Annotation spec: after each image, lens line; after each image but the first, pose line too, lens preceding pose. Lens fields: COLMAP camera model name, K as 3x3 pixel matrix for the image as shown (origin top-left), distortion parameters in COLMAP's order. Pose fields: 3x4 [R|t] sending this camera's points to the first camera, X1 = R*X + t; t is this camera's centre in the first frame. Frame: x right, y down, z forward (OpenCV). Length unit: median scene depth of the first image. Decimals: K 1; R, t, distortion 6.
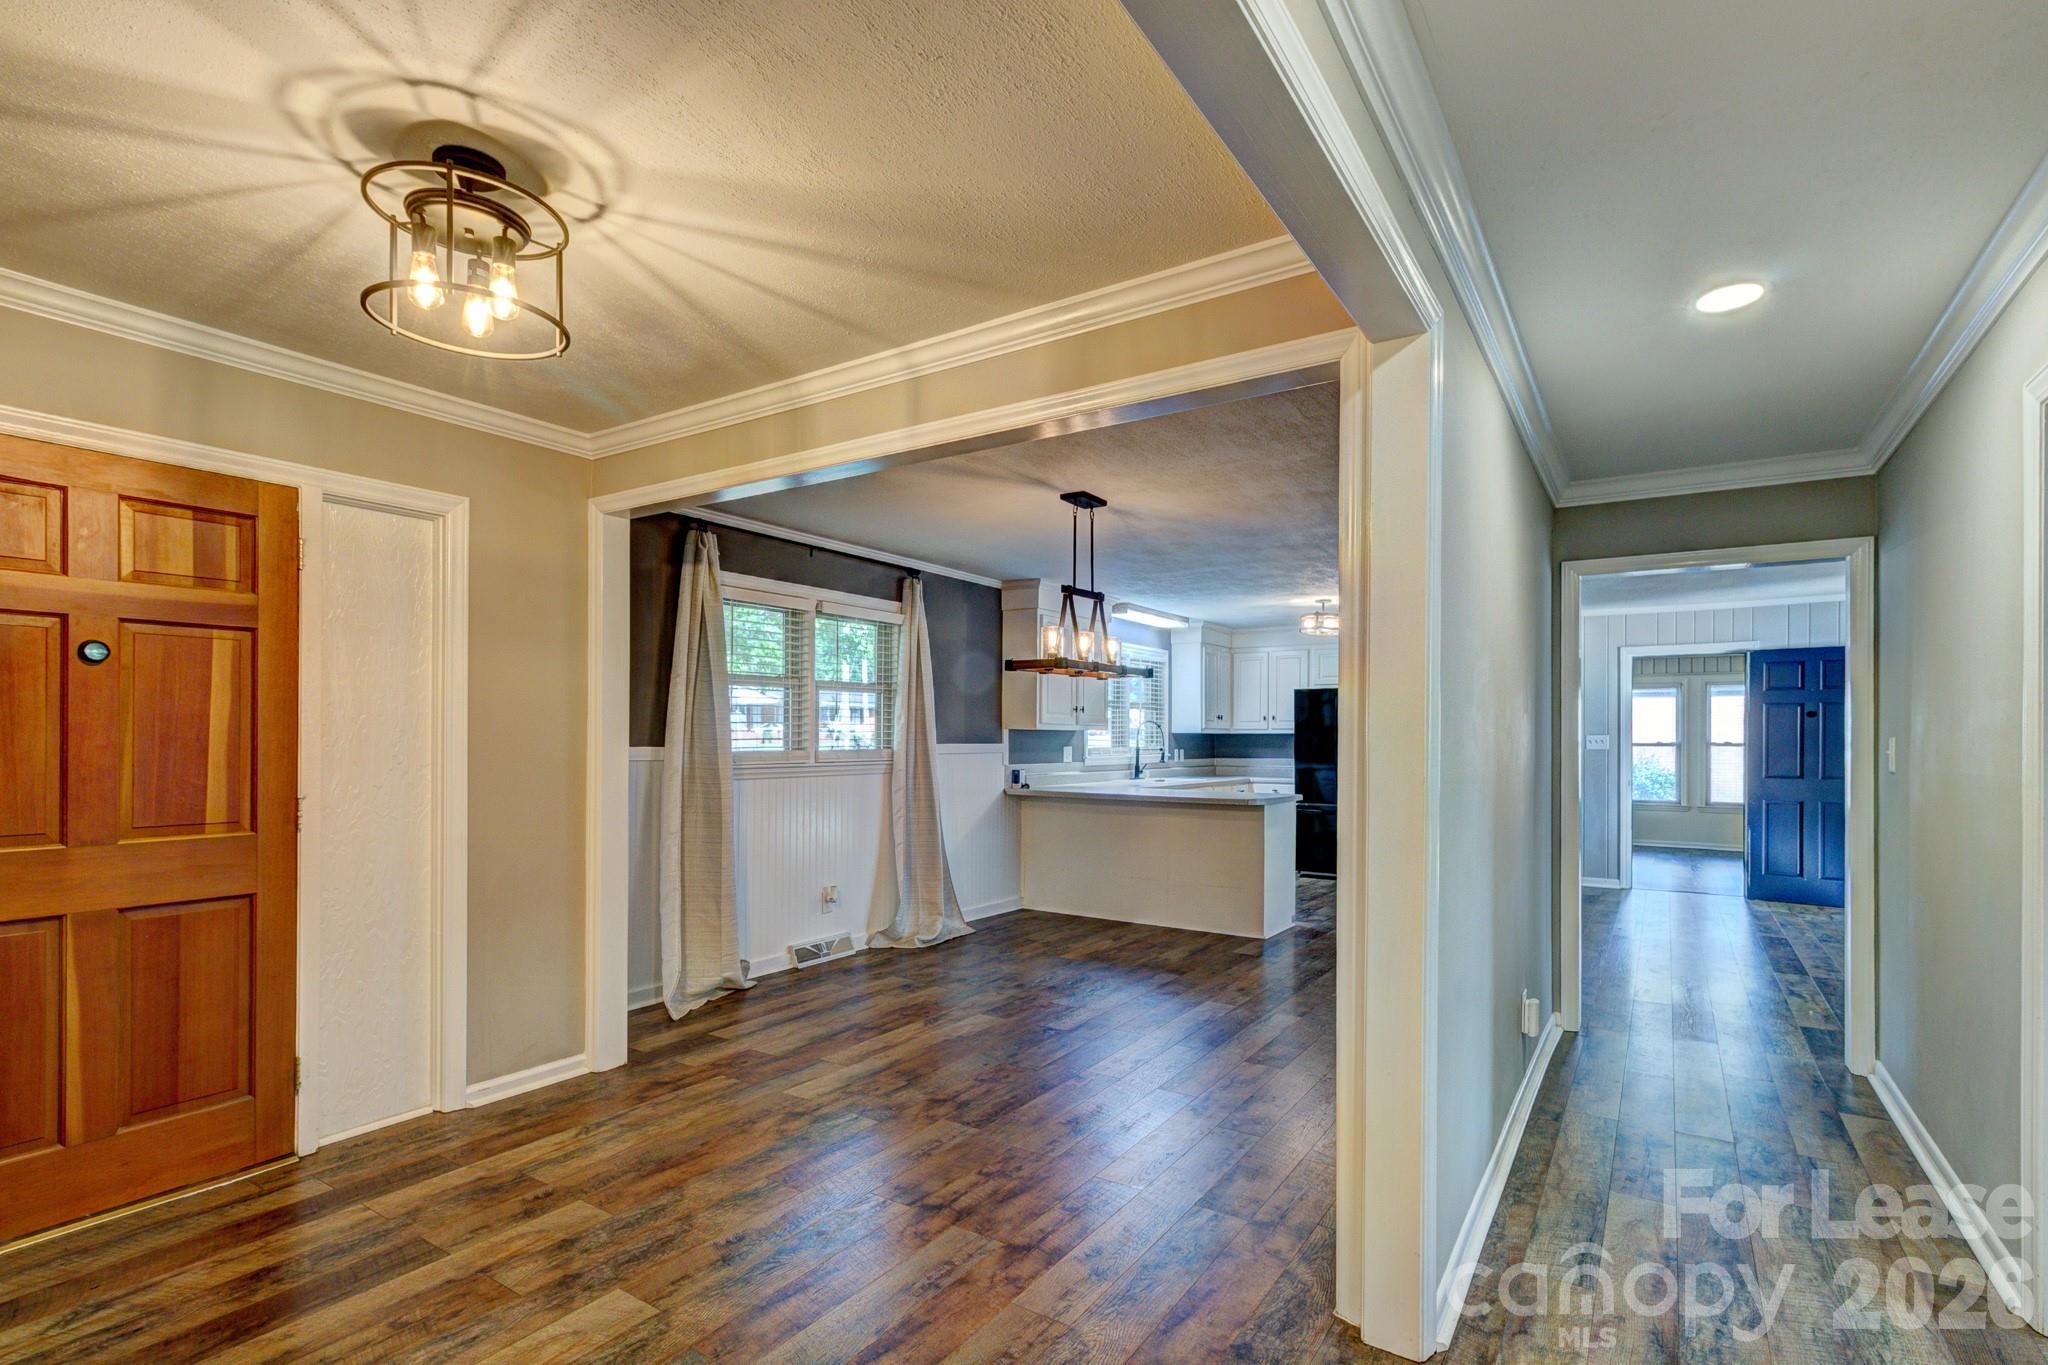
lens RADIAL K [[973.7, 0, 1032.7], [0, 973.7, 728.2], [0, 0, 1]] dist [0.003032, 0.000136]
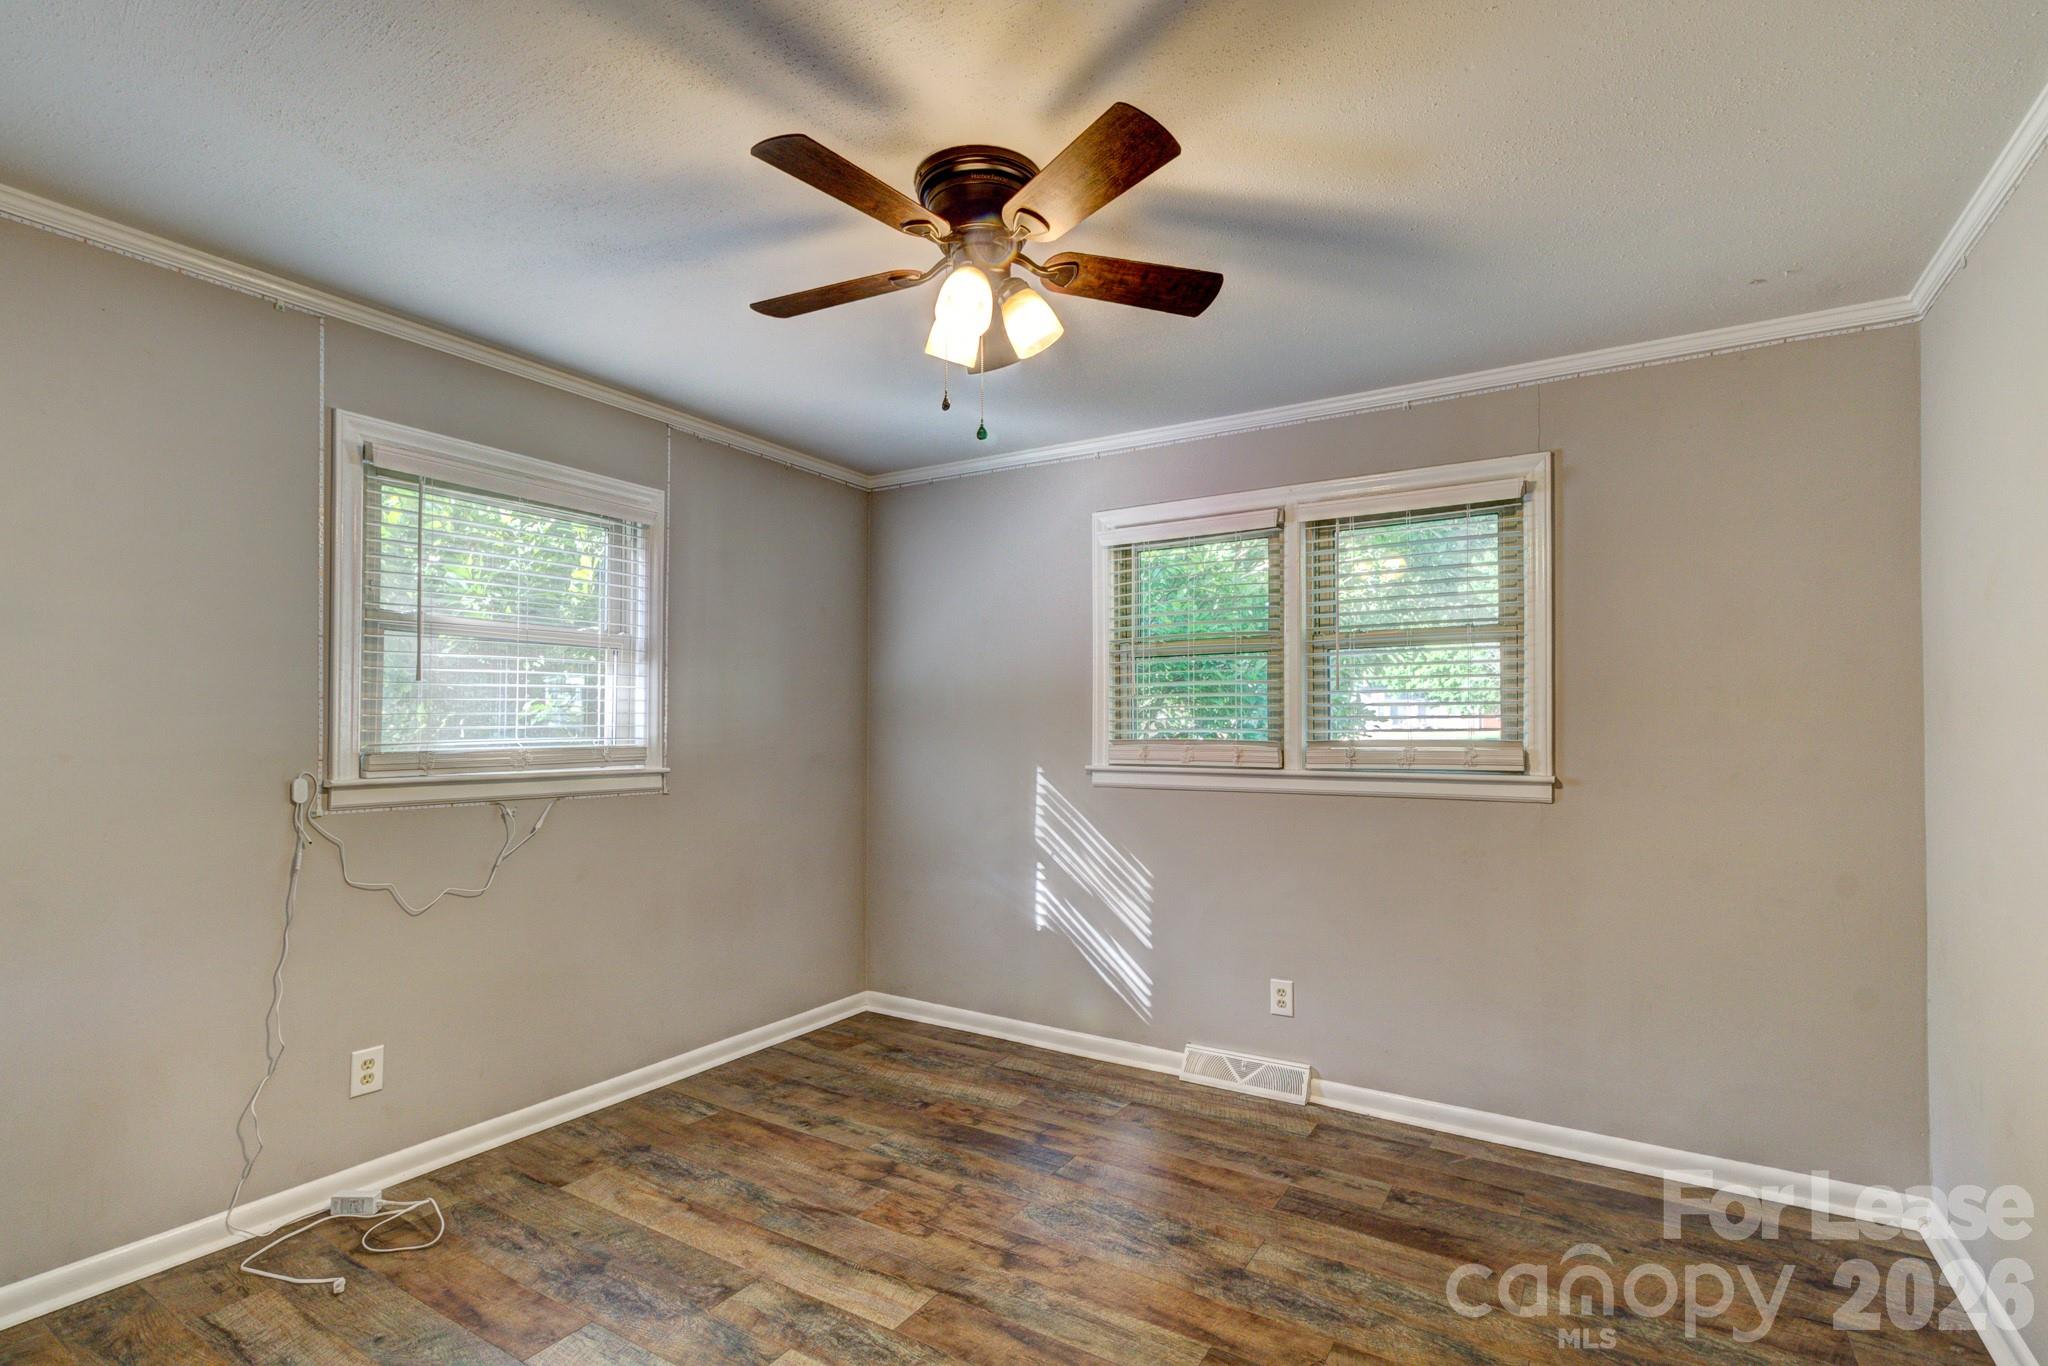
lens RADIAL K [[961.6, 0, 1024.0], [0, 961.6, 683.0], [0, 0, 1]] dist [-0.002459, -0.000041]
pose [[0.040705, -0.059566, -0.997394, 0.472270], [0.018195, 0.998100, -0.058866, 0.015810], [0.999006, -0.015751, 0.041711, 1.033792]]
